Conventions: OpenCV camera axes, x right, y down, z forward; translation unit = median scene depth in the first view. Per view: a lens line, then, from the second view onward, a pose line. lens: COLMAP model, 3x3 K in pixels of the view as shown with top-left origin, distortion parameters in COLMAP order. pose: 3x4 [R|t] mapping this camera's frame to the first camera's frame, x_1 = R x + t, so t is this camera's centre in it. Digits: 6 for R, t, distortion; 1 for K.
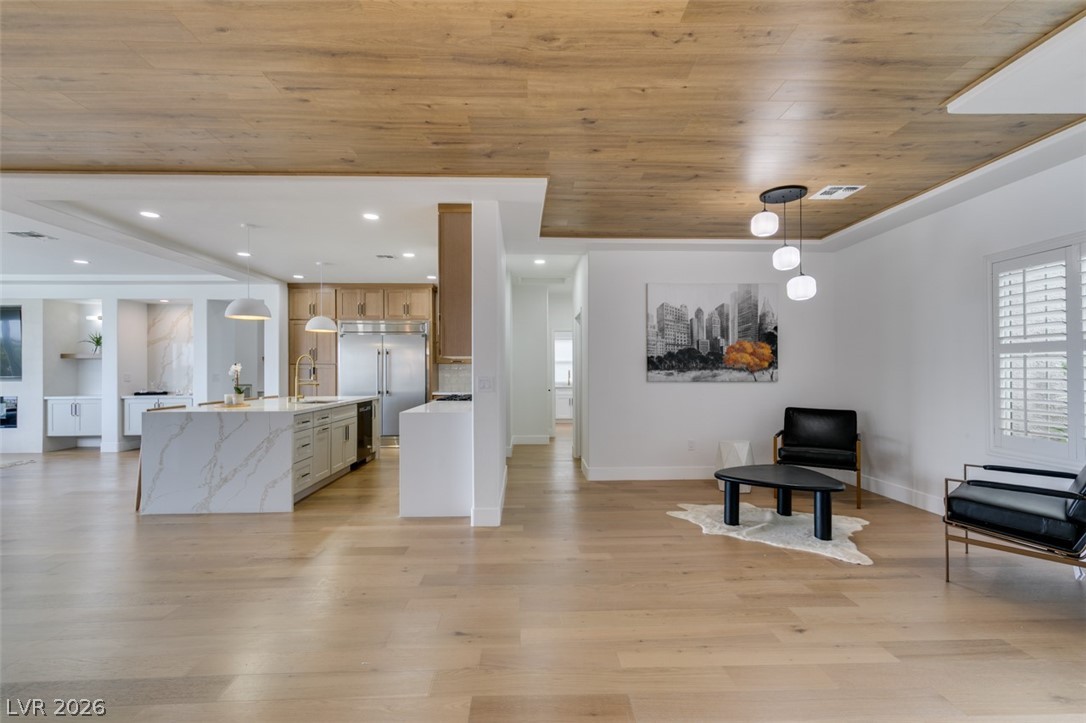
lens RADIAL K [[487.1, 0, 543.7], [0, 487.1, 368.9], [0, 0, 1]] dist [0.004238, 0.000022]
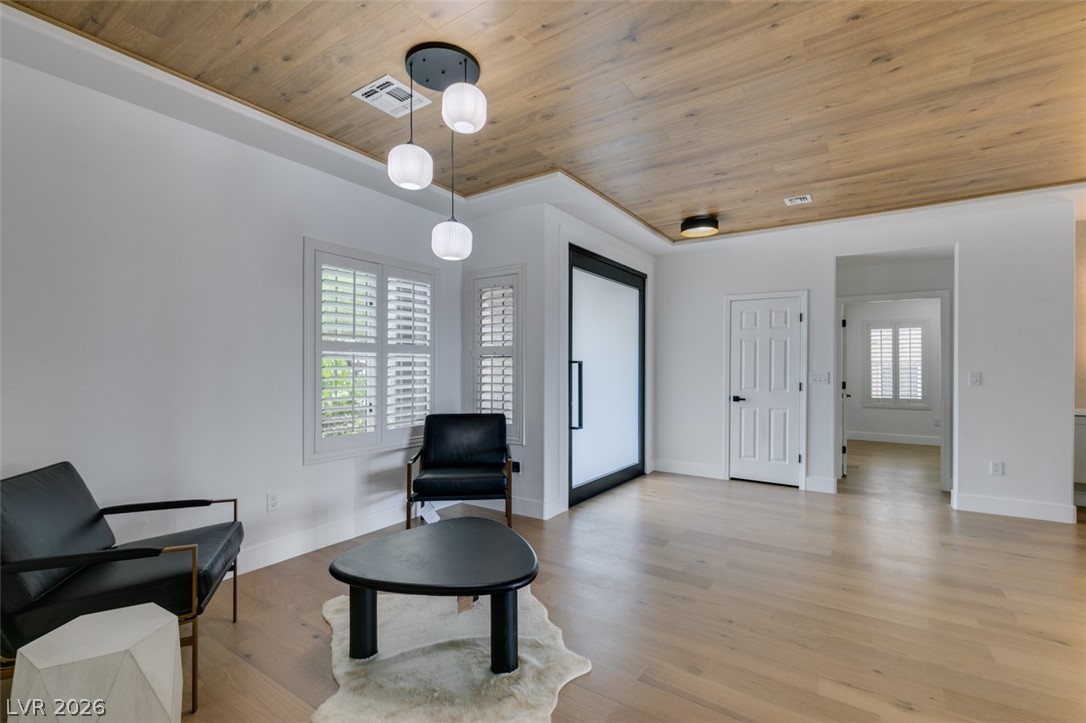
lens RADIAL K [[487.1, 0, 541.9], [0, 487.1, 367.7], [0, 0, 1]] dist [0.004238, 0.000022]
pose [[-0.806769, 0.003354, 0.590857, 0.049611], [-0.001488, 0.999969, -0.007707, 0.006924], [-0.590864, -0.007097, -0.806740, 1.405465]]
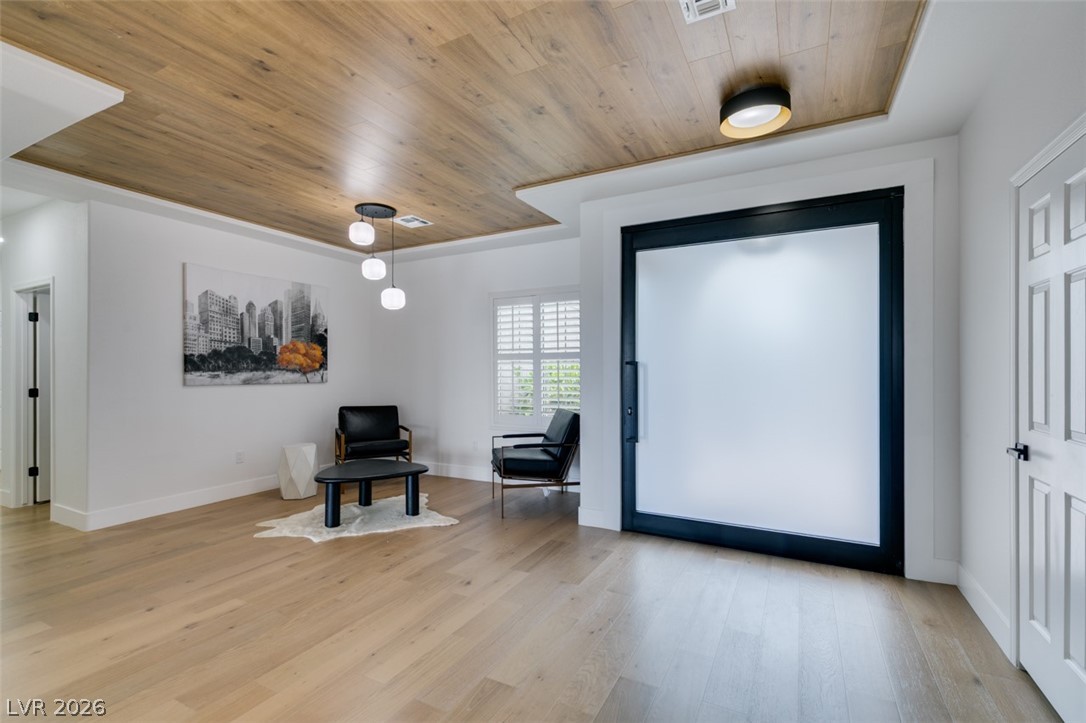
lens RADIAL K [[487.1, 0, 540.7], [0, 487.1, 366.3], [0, 0, 1]] dist [0.004238, 0.000022]
pose [[0.499635, 0.008286, 0.866197, -0.269288], [-0.001486, 0.999961, -0.008708, 0.000570], [-0.866235, 0.003064, 0.499628, 0.135782]]
